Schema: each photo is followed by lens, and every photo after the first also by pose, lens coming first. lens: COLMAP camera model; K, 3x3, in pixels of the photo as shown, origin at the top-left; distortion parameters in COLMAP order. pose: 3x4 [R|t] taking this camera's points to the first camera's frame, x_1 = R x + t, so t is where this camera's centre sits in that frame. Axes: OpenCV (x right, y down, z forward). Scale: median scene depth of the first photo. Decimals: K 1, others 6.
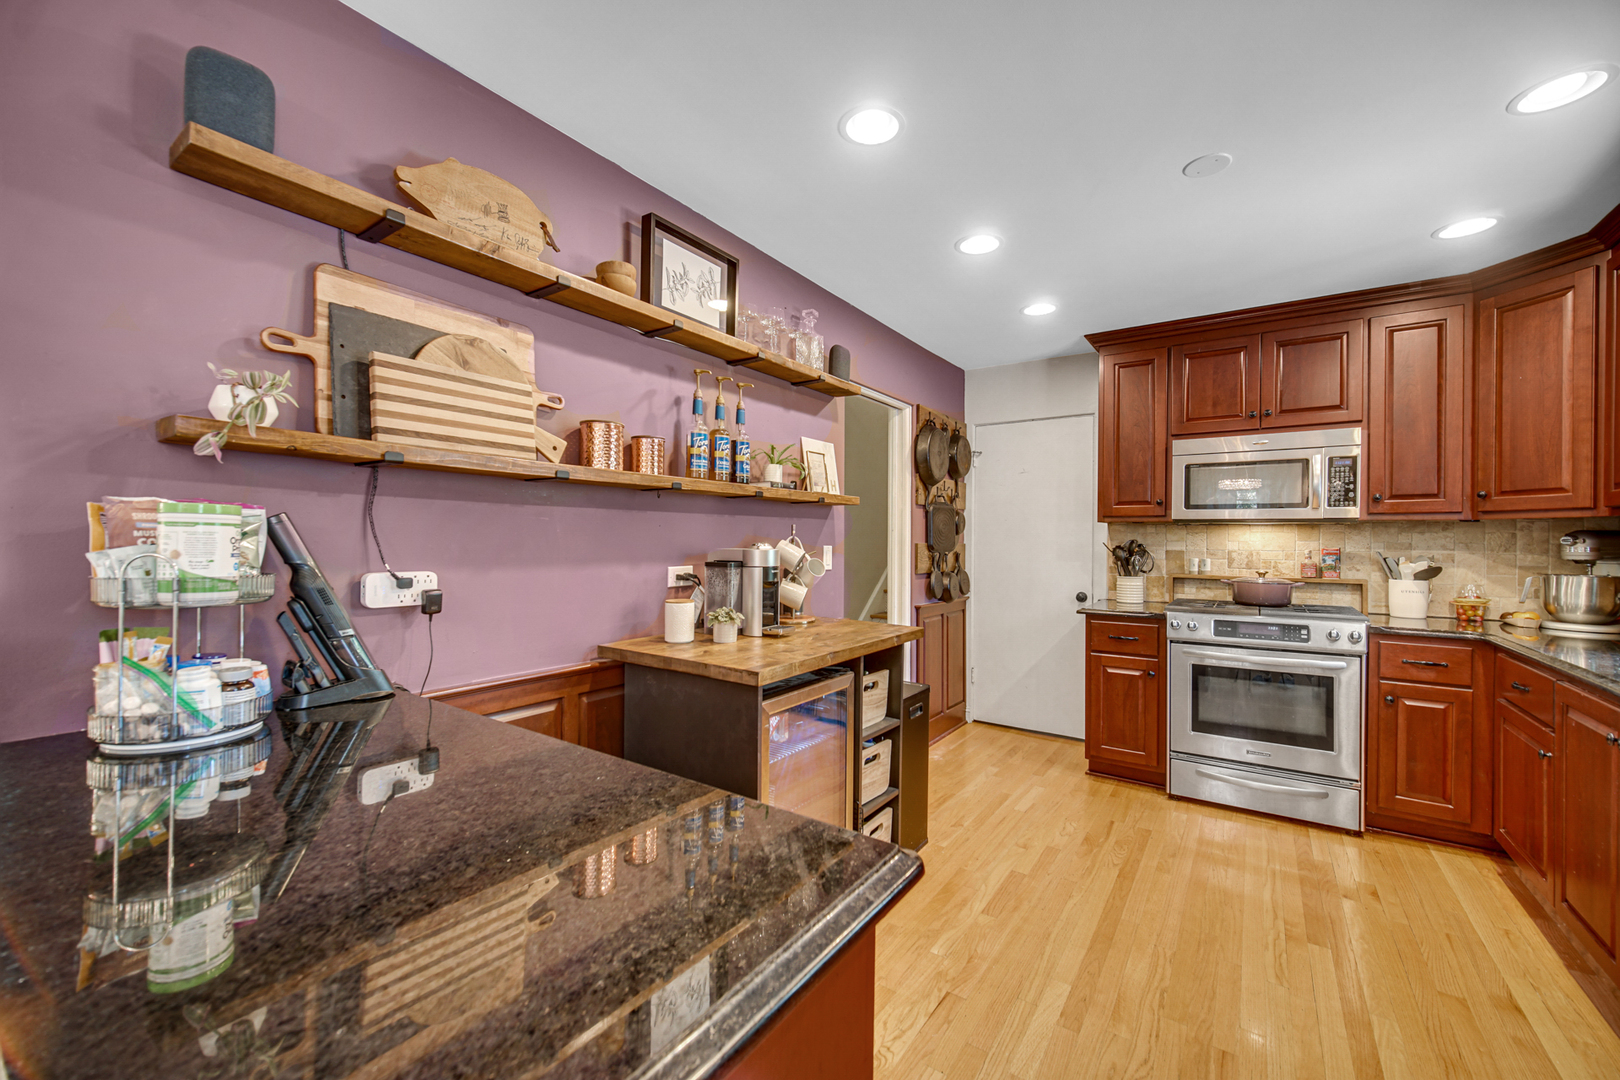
lens RADIAL K [[647.1, 0, 806.6], [0, 647.1, 548.5], [0, 0, 1]] dist [-0.000519, -0.000115]
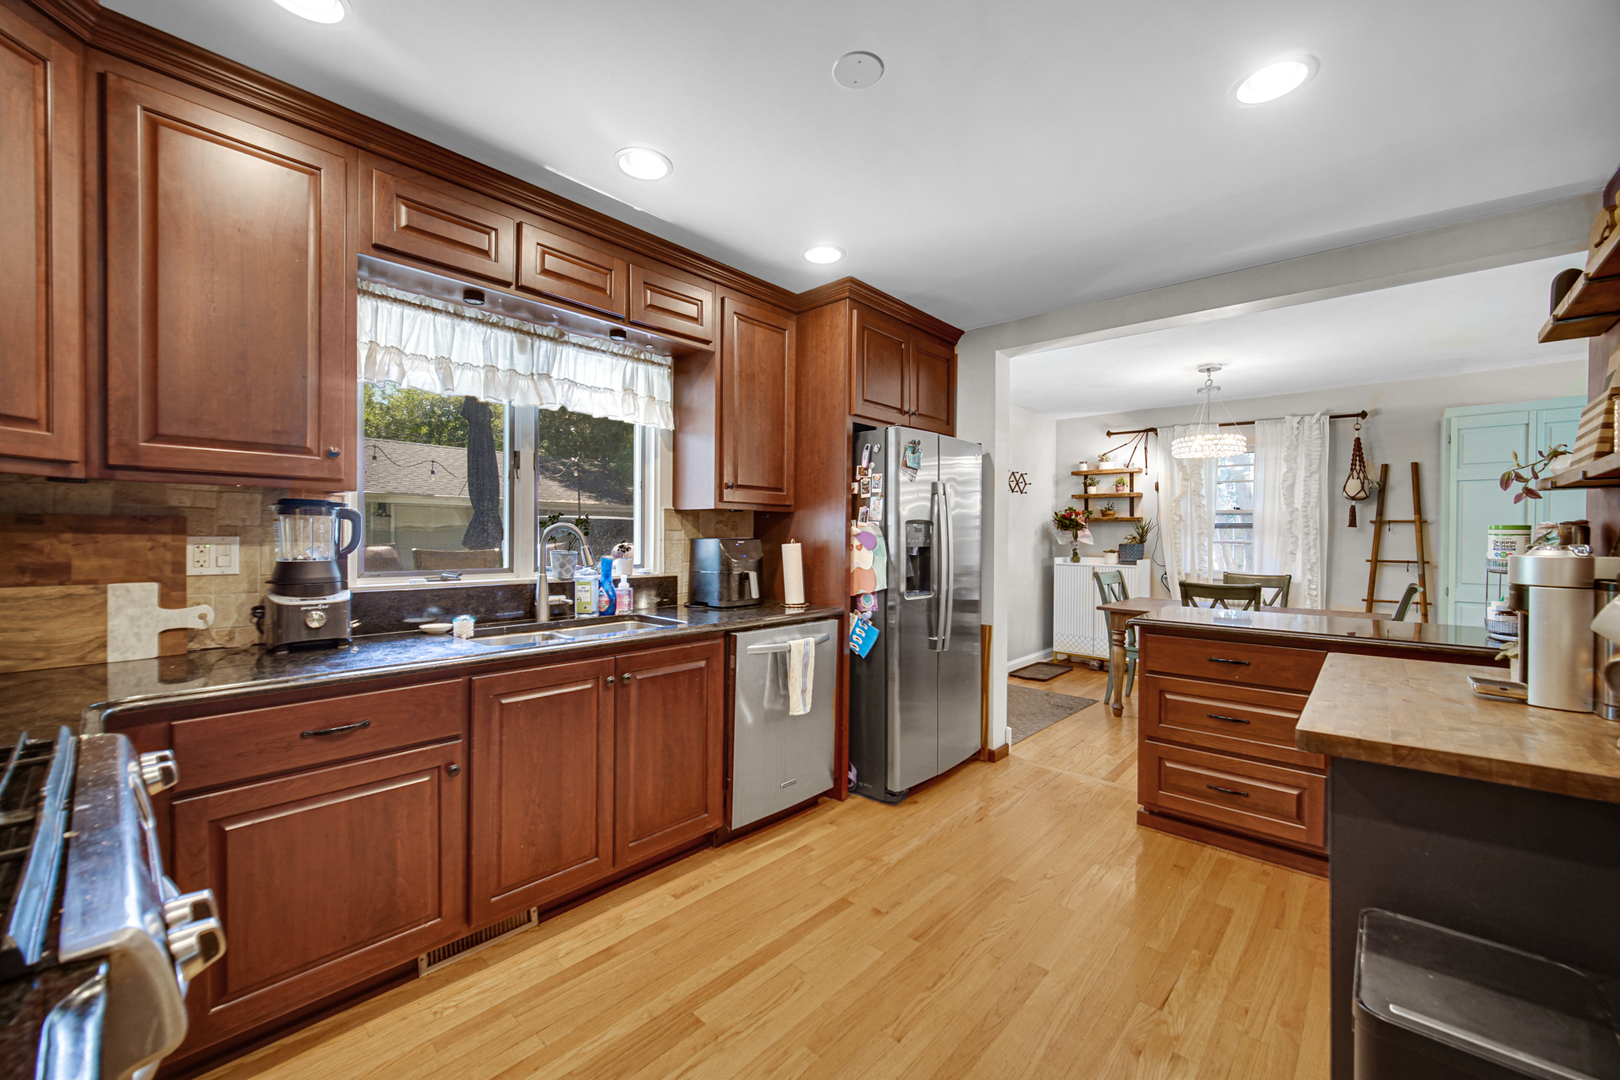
lens RADIAL K [[639.3, 0, 810.0], [0, 639.3, 540.0], [0, 0, 1]] dist [-0.000979, -0.000106]
pose [[-0.991426, -0.016861, 0.129581, 0.357824], [-0.014074, 0.999650, 0.022389, -0.010718], [-0.129913, 0.020373, -0.991316, 1.145768]]
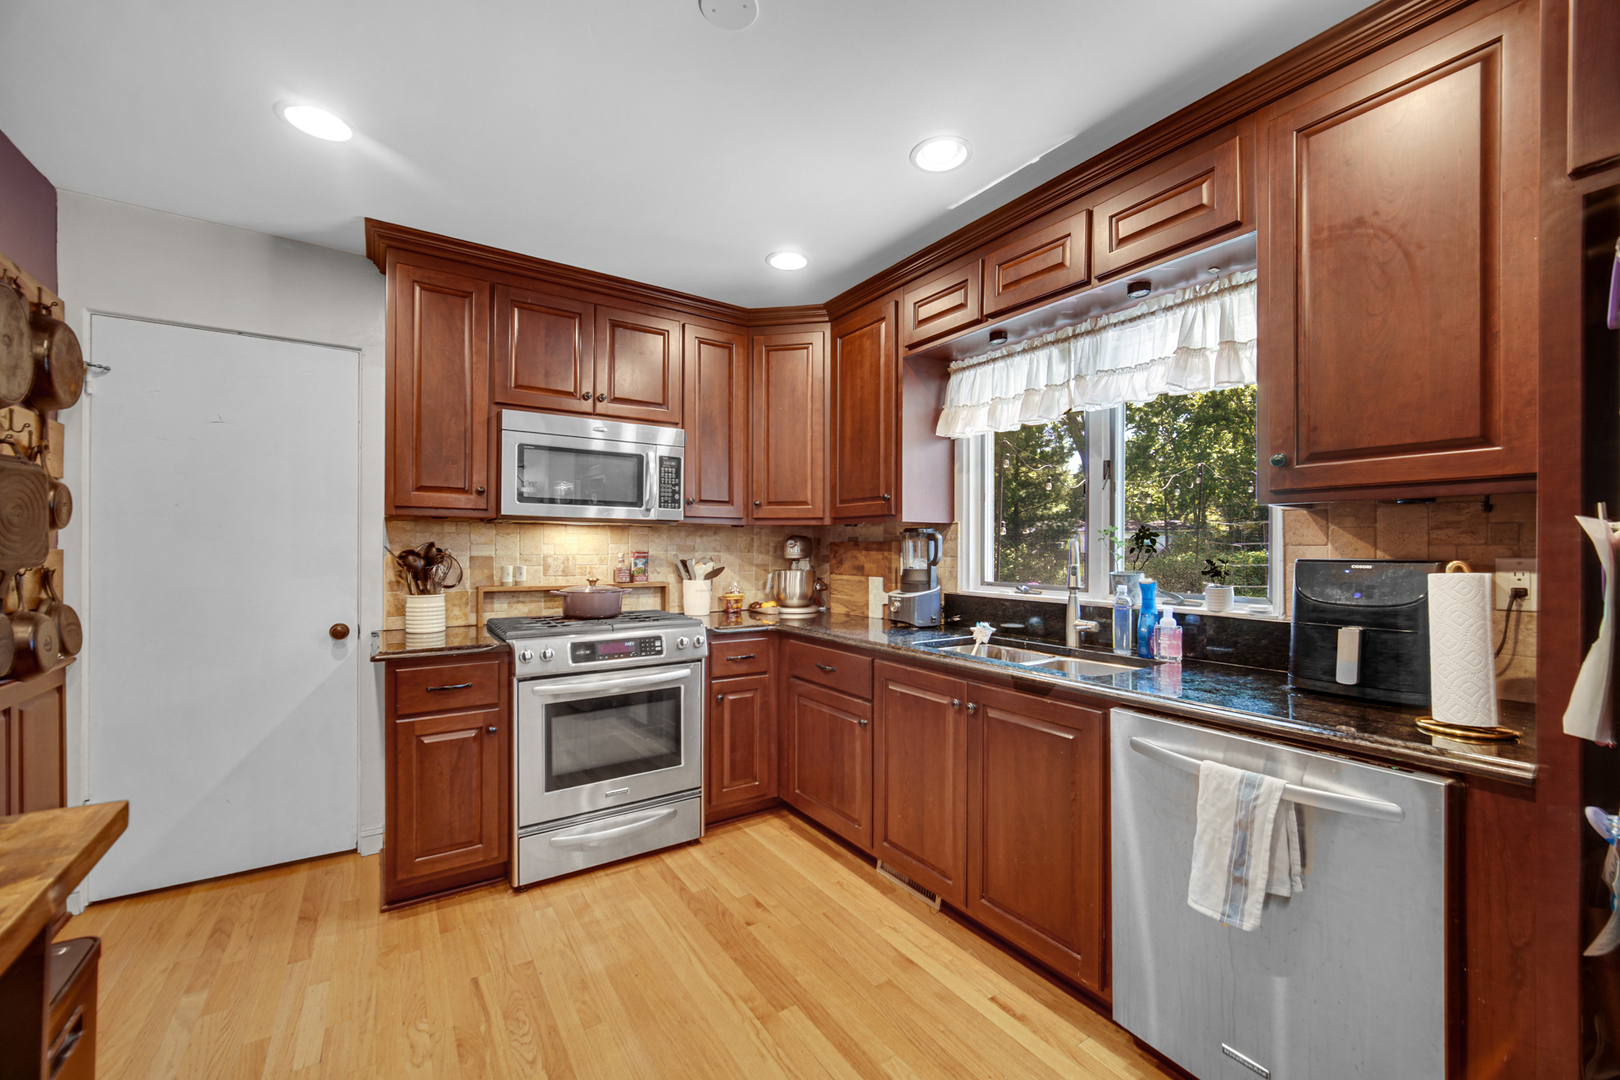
lens RADIAL K [[647.1, 0, 806.6], [0, 647.1, 548.5], [0, 0, 1]] dist [-0.000519, -0.000115]
pose [[0.365164, -0.006089, 0.930923, -0.002637], [0.011441, 0.999932, 0.002053, -0.003761], [-0.930873, 0.009901, 0.365209, 0.420211]]
